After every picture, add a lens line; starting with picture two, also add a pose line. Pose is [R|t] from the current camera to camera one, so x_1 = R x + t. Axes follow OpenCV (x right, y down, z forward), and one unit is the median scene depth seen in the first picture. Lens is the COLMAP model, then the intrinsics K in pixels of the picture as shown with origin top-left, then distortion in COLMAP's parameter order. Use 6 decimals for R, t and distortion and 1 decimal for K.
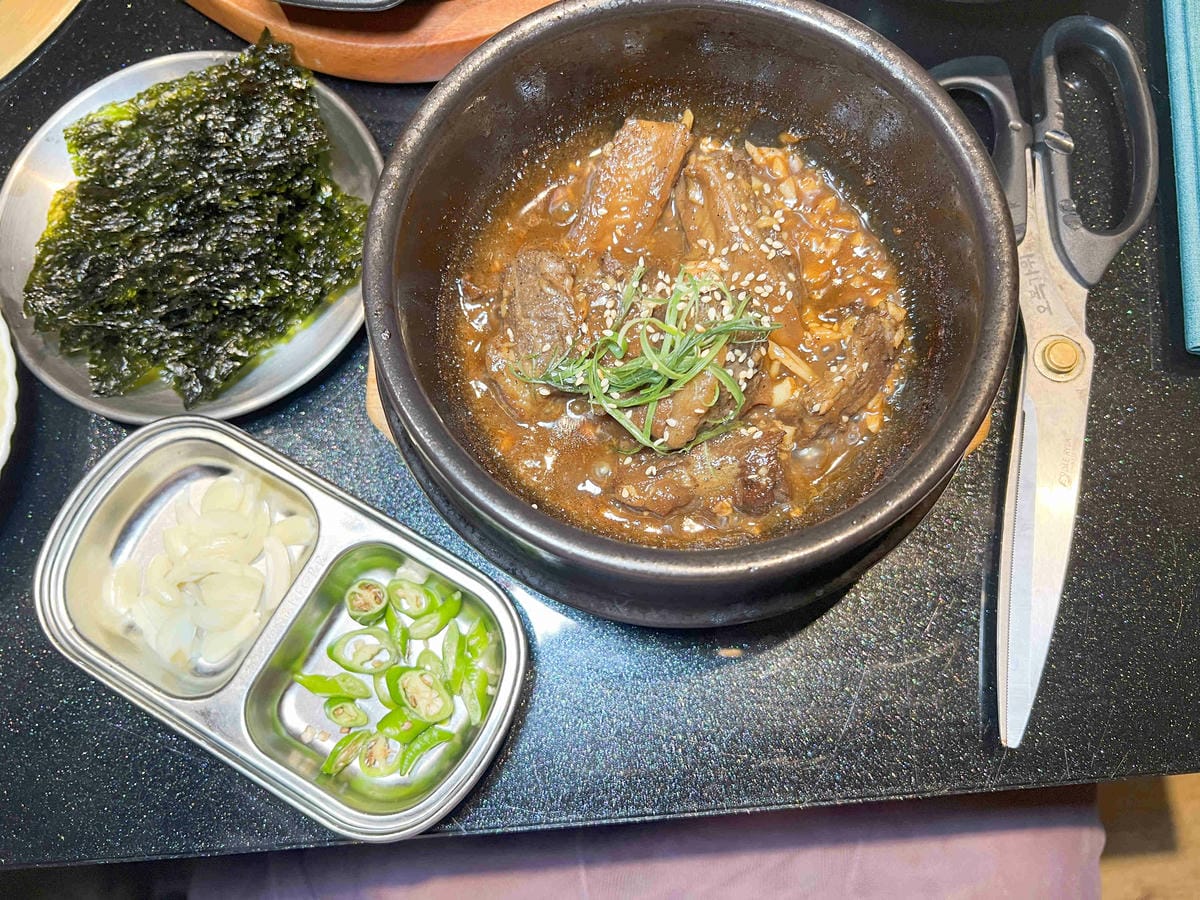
lens RADIAL K [[997.6, 0, 600.3], [0, 997.6, 445.5], [0, 0, 1]] dist [0.172548, -0.004669]
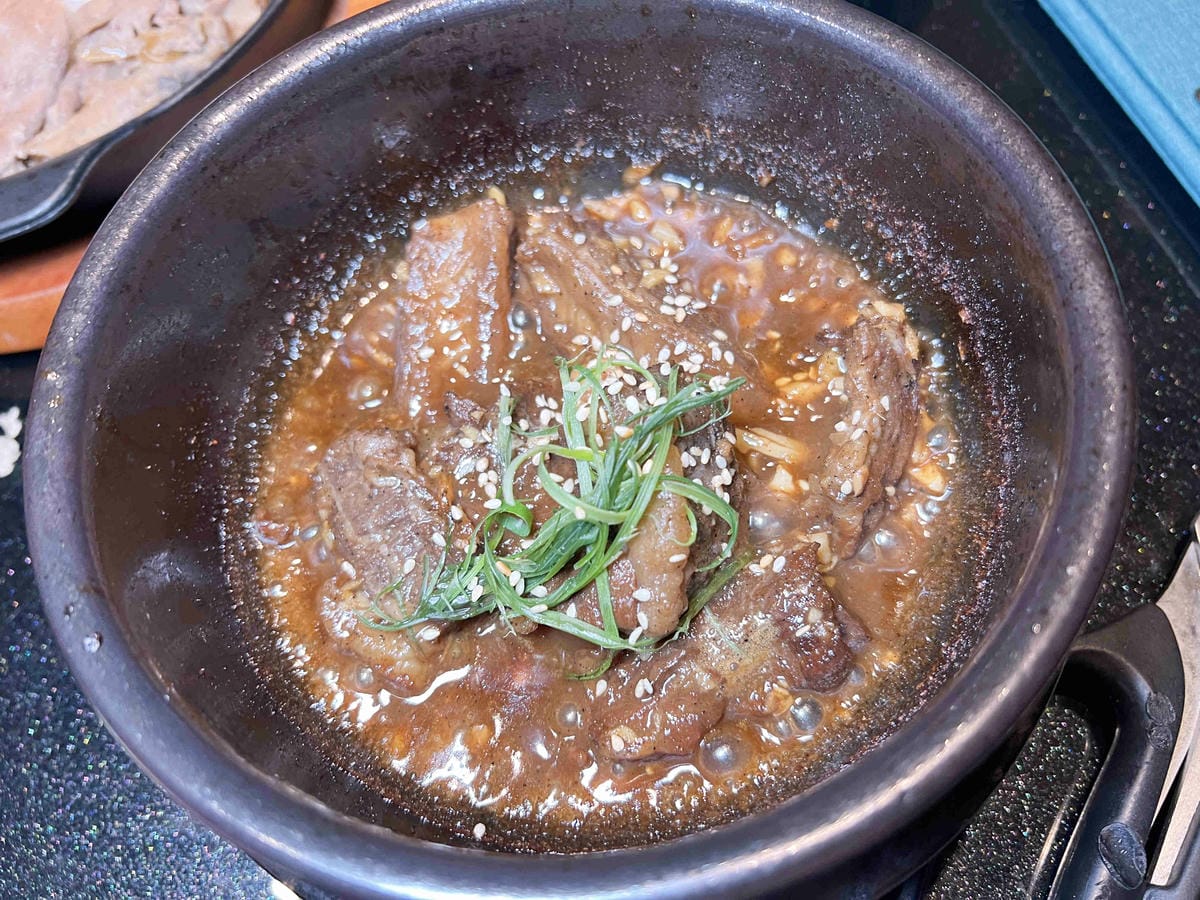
lens RADIAL K [[997.6, 0, 600.3], [0, 997.6, 445.5], [0, 0, 1]] dist [0.172548, -0.004669]
pose [[0.923691, -0.369256, 0.102201, 0.019438], [0.382922, 0.898670, -0.213922, 0.014131], [-0.012853, 0.236733, 0.971490, 0.383533]]
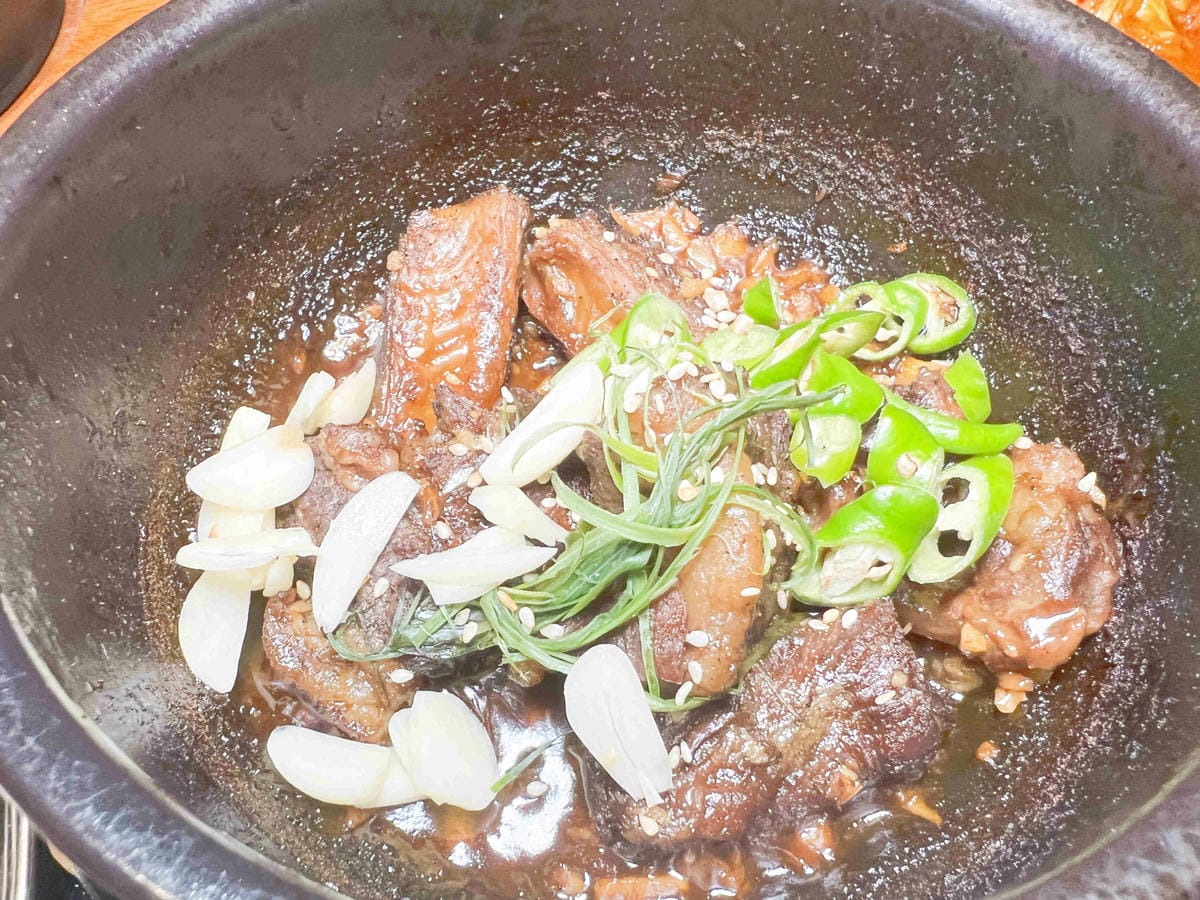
lens RADIAL K [[951.0, 0, 574.5], [0, 951.0, 517.7], [0, 0, 1]] dist [0.111841, 0.002779]
pose [[0.938819, -0.287637, 0.189432, -0.045136], [0.329814, 0.909259, -0.253910, 0.017578], [-0.099209, 0.300853, 0.948496, 0.553071]]
